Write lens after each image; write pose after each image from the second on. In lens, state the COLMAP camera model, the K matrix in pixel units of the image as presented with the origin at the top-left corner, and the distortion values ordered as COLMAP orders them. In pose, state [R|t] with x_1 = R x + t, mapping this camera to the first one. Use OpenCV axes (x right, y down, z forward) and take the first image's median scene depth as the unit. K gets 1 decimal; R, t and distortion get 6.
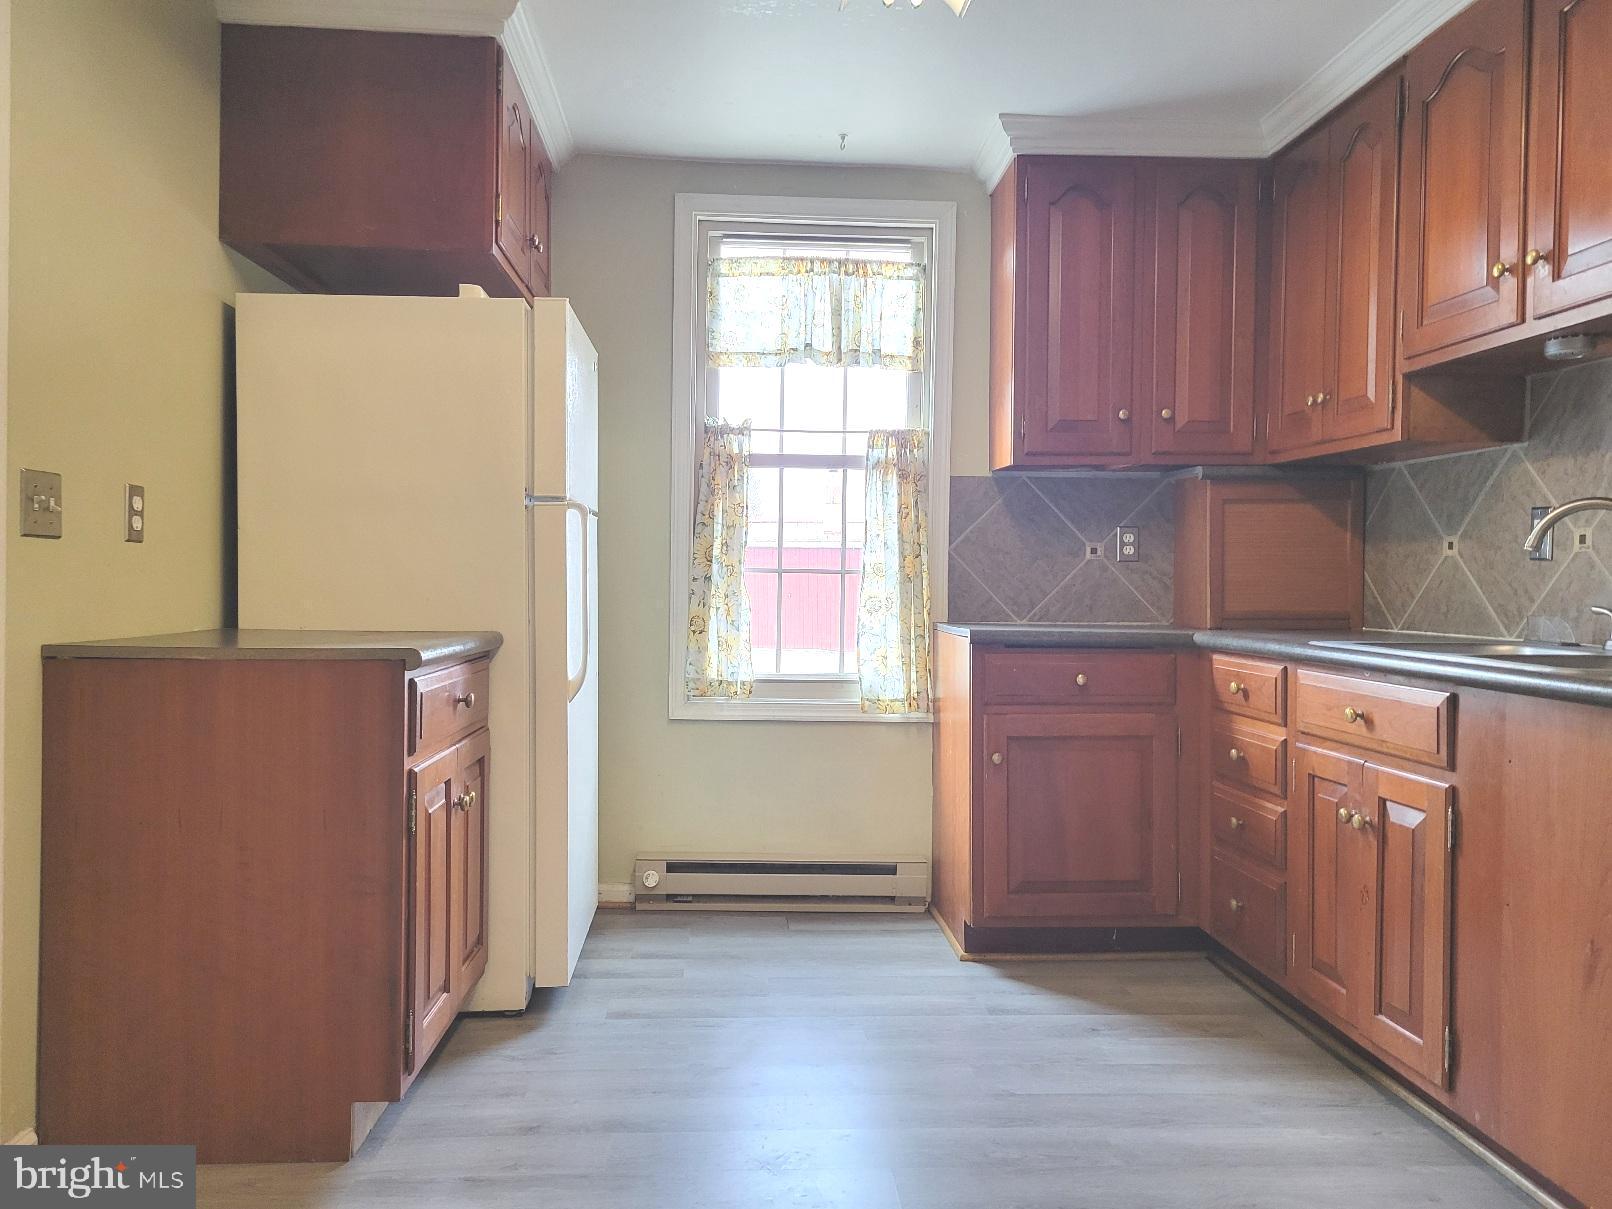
lens RADIAL K [[1216.1, 0, 805.8], [0, 1216.1, 603.6], [0, 0, 1]] dist [0.043085, -0.000443]
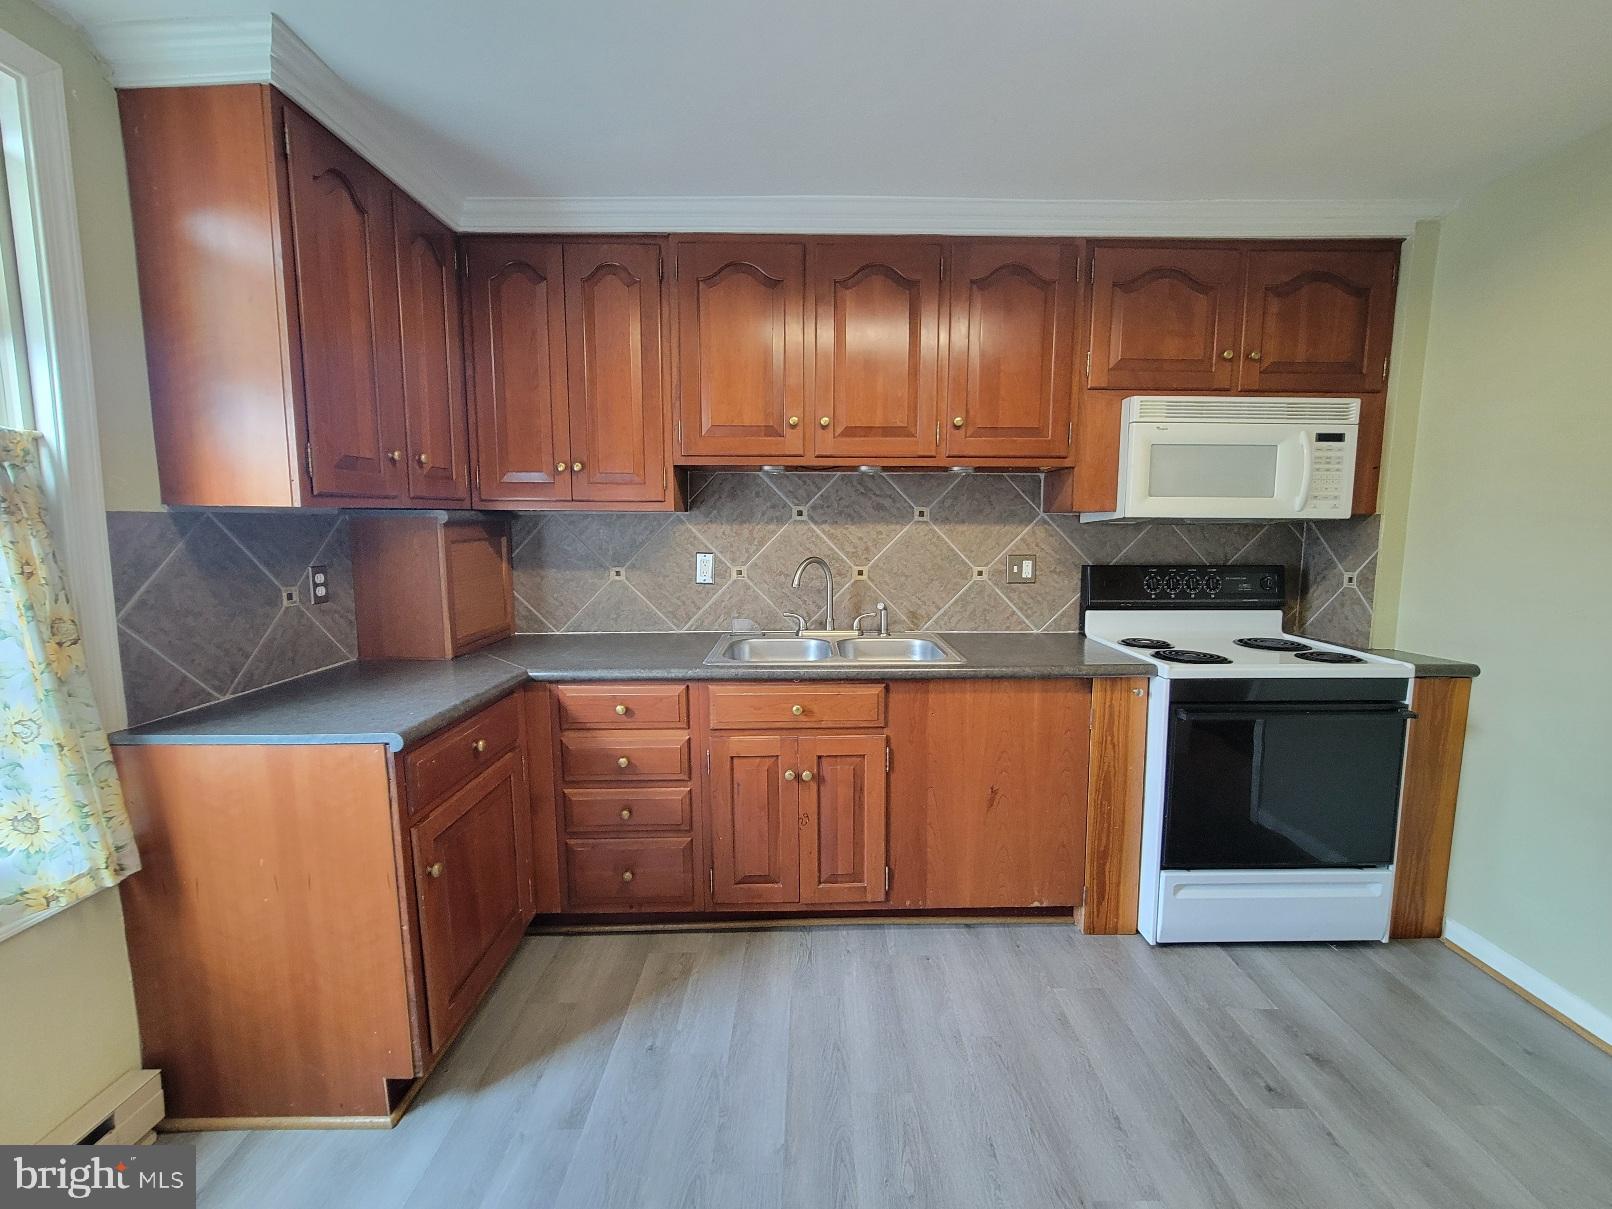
lens RADIAL K [[661.8, 0, 812.4], [0, 661.8, 597.4], [0, 0, 1]] dist [-0.001701, 0.000254]
pose [[0.053381, -0.125908, 0.990605, -0.249664], [0.023197, 0.991908, 0.124824, -0.107581], [-0.998305, 0.016316, 0.055870, 0.684451]]
